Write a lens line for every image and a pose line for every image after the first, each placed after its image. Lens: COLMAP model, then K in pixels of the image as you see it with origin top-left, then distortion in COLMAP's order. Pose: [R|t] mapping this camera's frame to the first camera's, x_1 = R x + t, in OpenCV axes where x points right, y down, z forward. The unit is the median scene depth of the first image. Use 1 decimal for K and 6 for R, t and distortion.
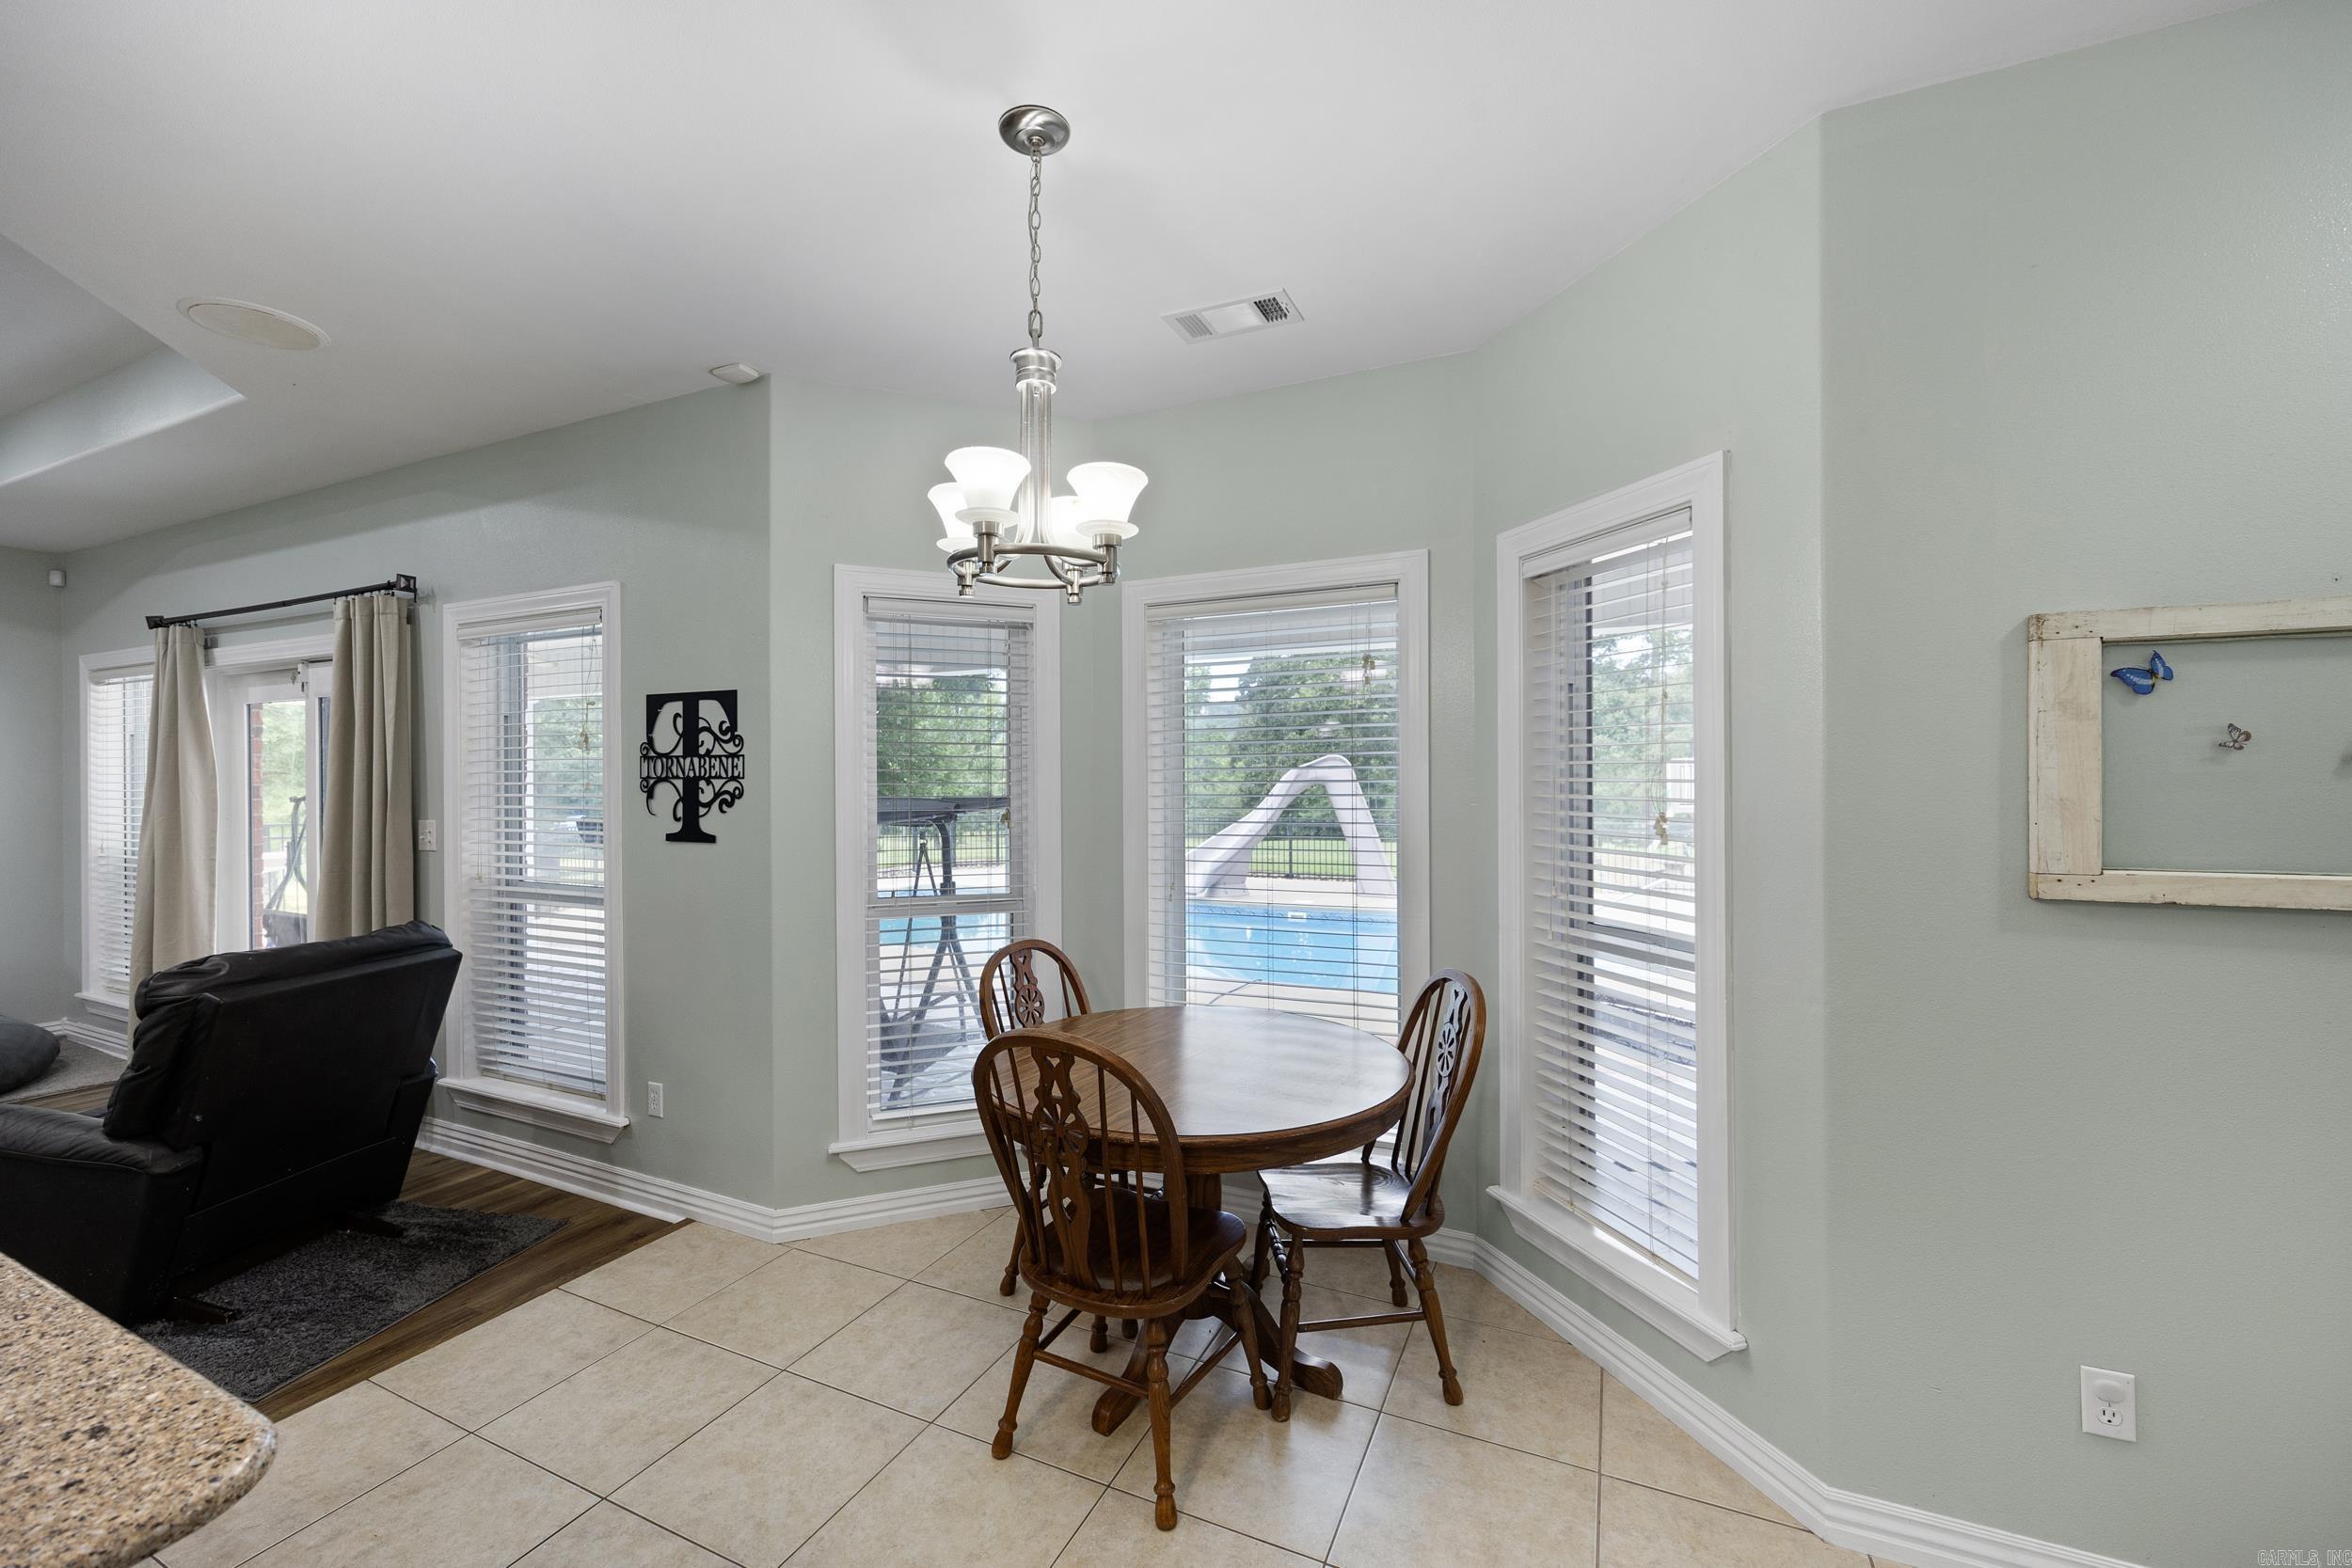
lens RADIAL K [[967.3, 0, 1143.2], [0, 967.3, 777.5], [0, 0, 1]] dist [-0.001491, -0.001063]
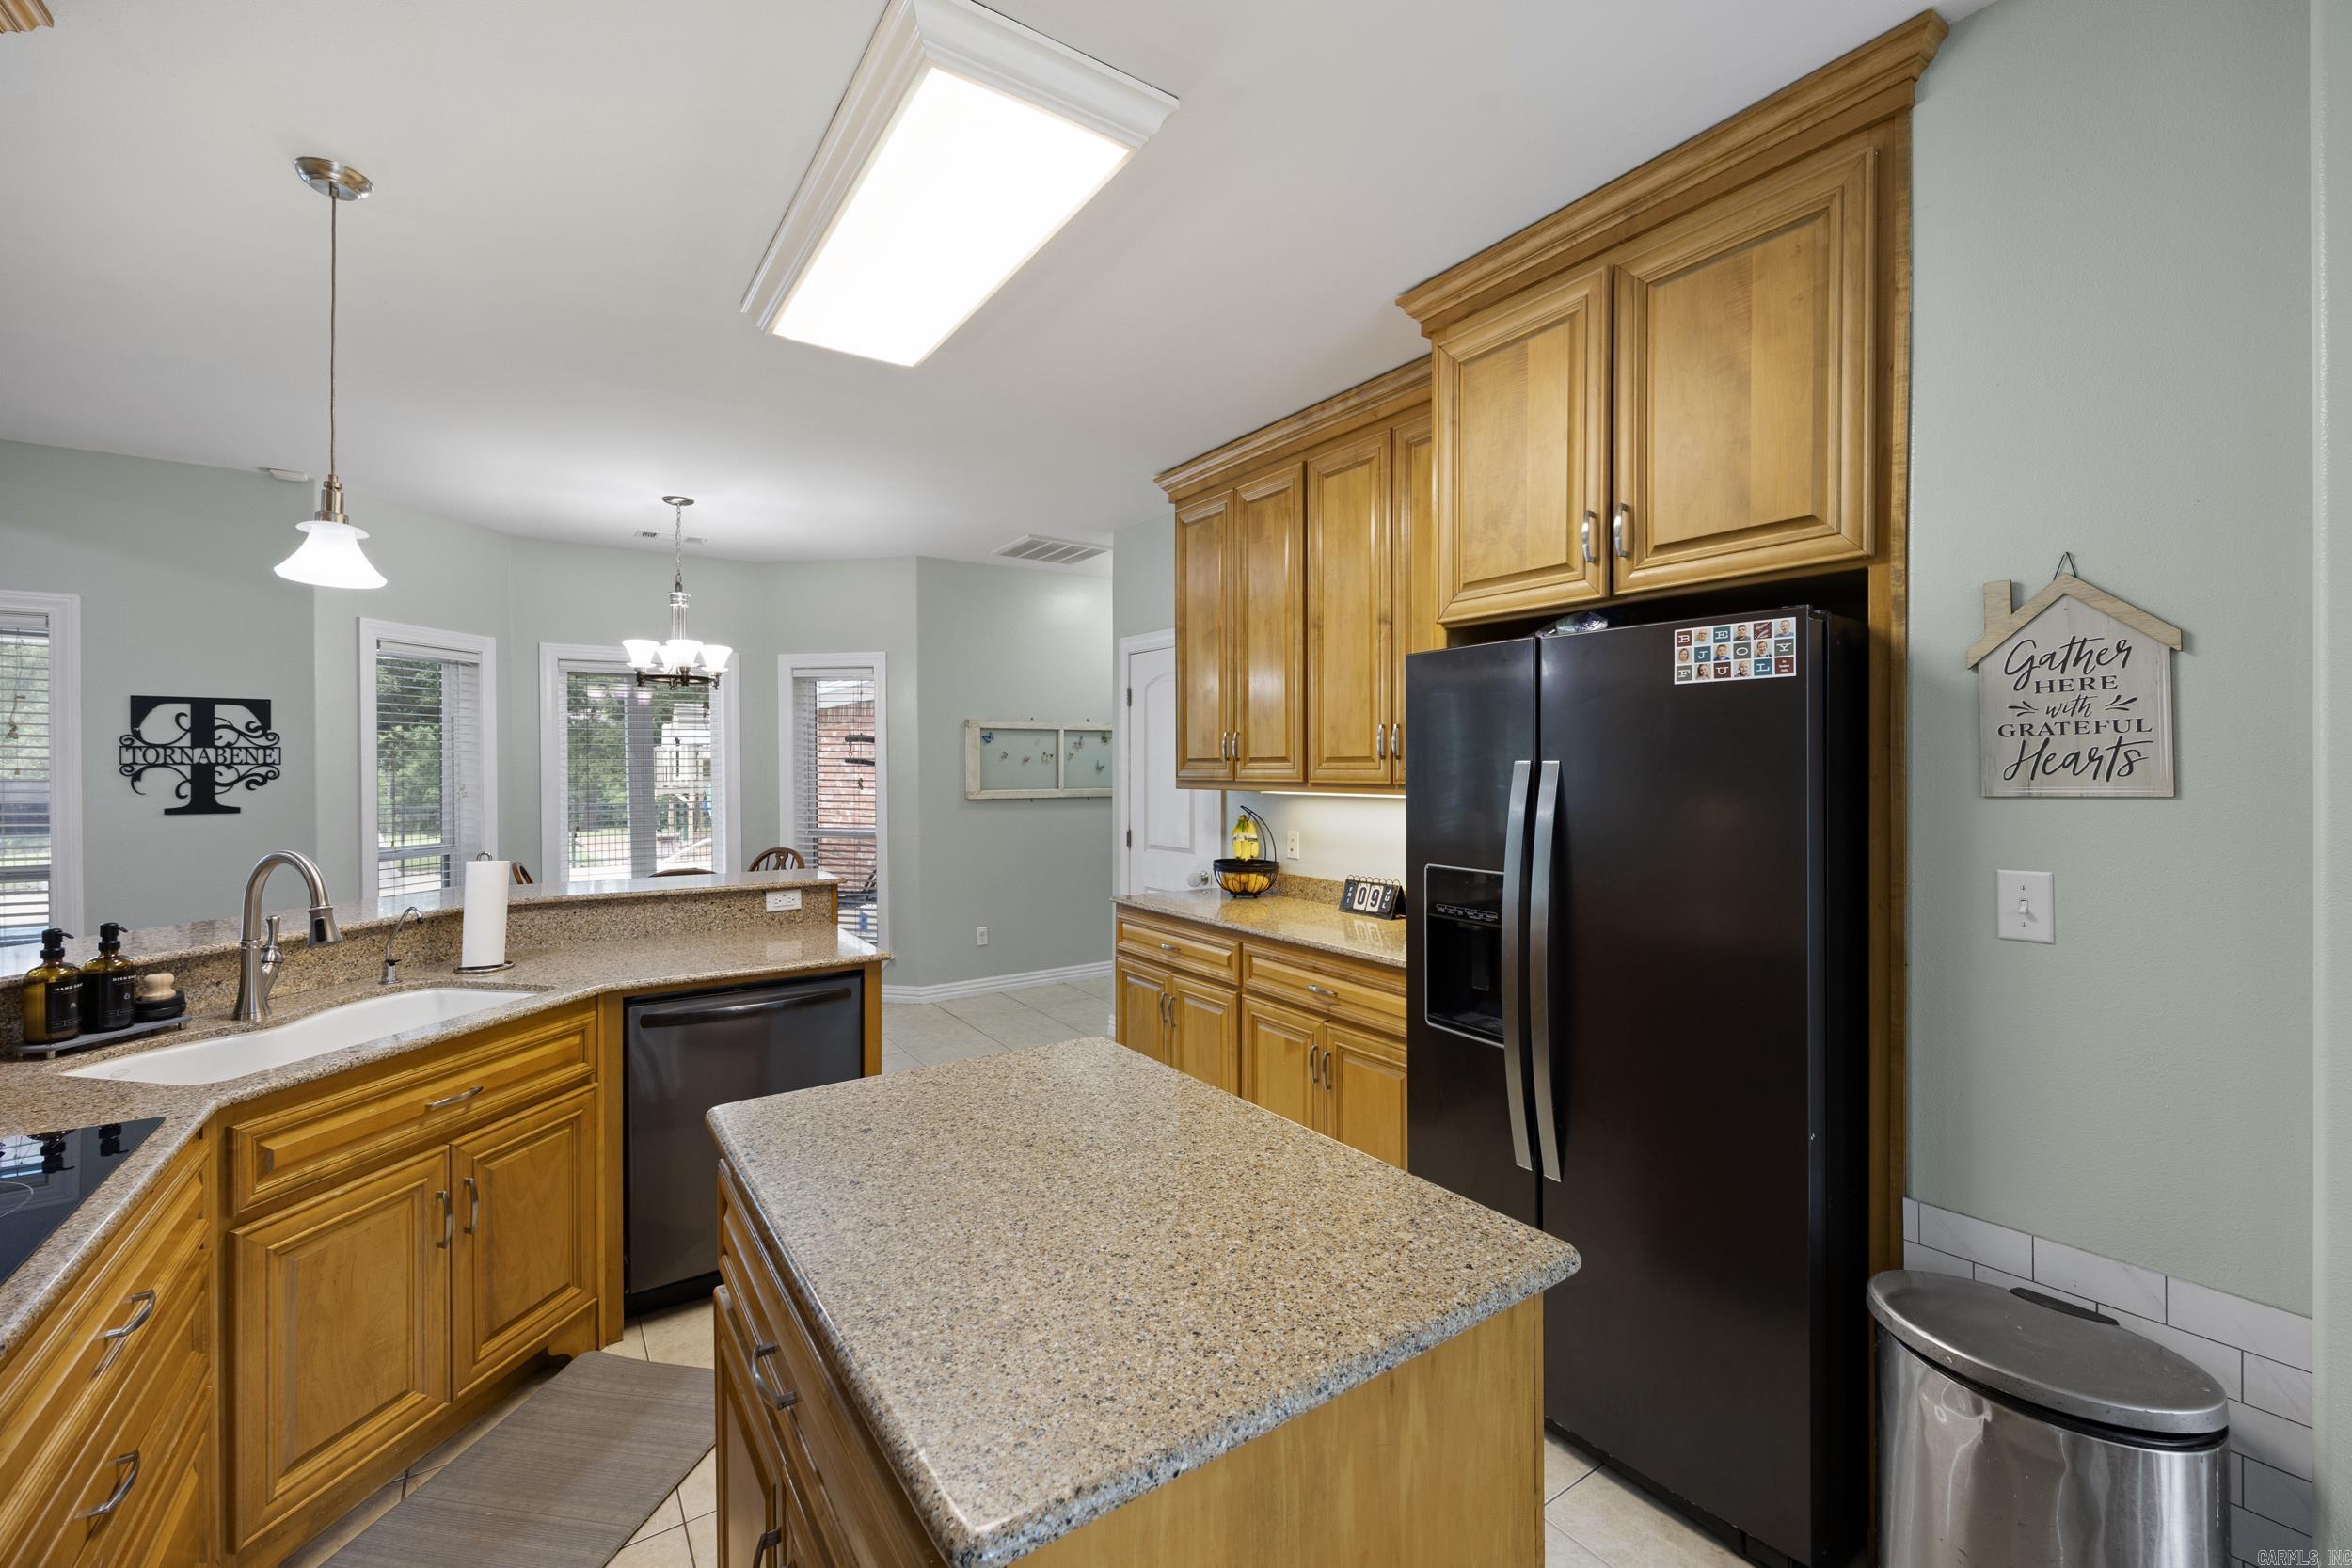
lens RADIAL K [[967.3, 0, 1208.9], [0, 967.3, 771.7], [0, 0, 1]] dist [-0.001491, -0.001063]
pose [[0.466533, -0.004872, 0.884490, -1.672535], [-0.003379, 0.999968, 0.007290, -0.005643], [-0.884497, -0.006390, 0.466502, -1.337216]]
